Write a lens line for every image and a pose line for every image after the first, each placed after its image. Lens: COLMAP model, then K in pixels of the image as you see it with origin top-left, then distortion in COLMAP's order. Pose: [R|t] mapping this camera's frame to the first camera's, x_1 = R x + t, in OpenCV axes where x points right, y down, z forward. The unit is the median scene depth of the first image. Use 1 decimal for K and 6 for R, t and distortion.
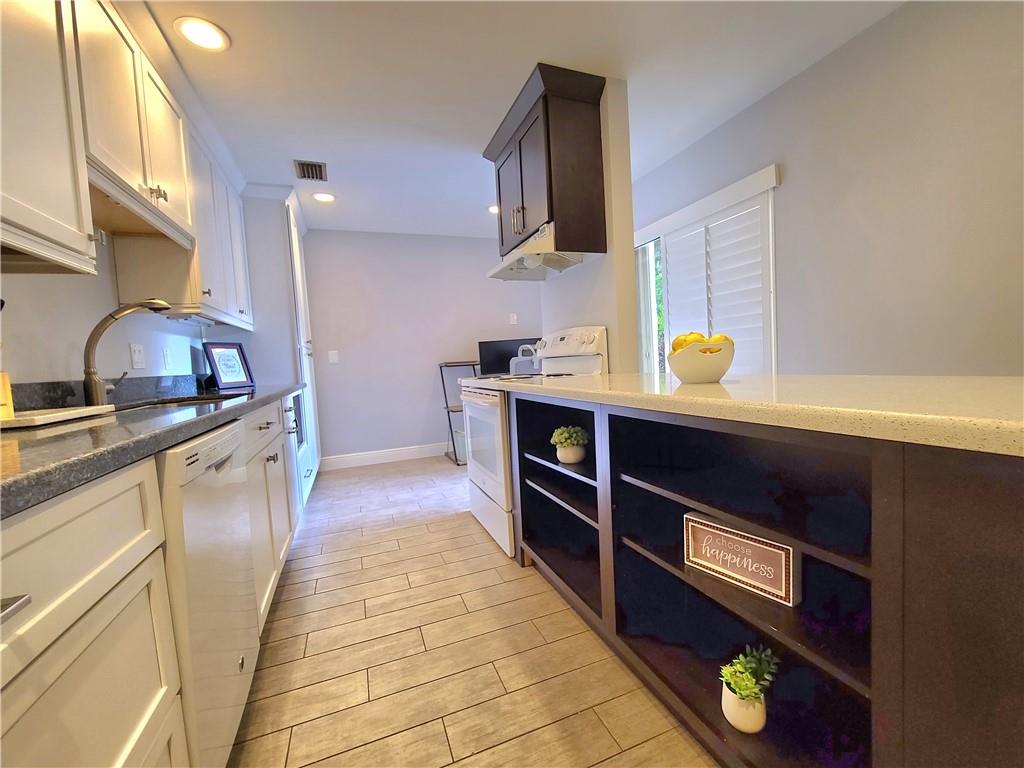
lens RADIAL K [[412.5, 0, 511.2], [0, 412.5, 384.7], [0, 0, 1]] dist [-0.000052, -0.000005]
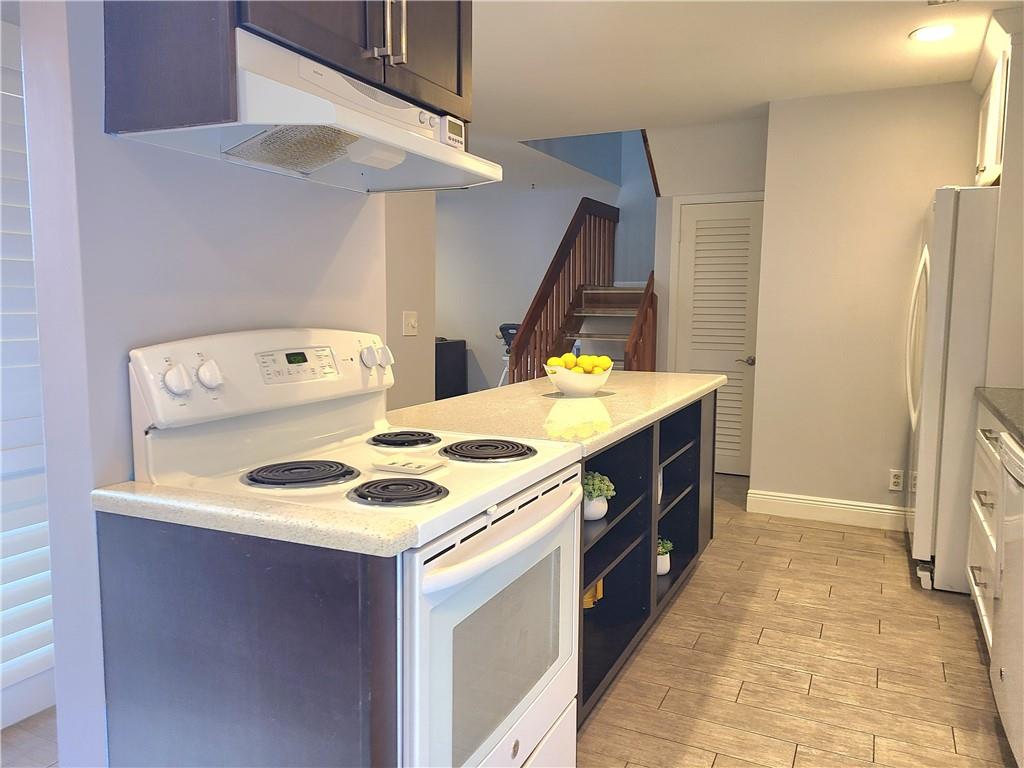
lens RADIAL K [[767.8, 0, 512.2], [0, 767.8, 383.8], [0, 0, 1]] dist [-0.000218, -0.000514]
pose [[-0.688950, -0.026151, 0.724337, -0.977253], [0.074970, 0.991418, 0.107101, -0.279725], [-0.720921, 0.128091, -0.681077, 2.561041]]
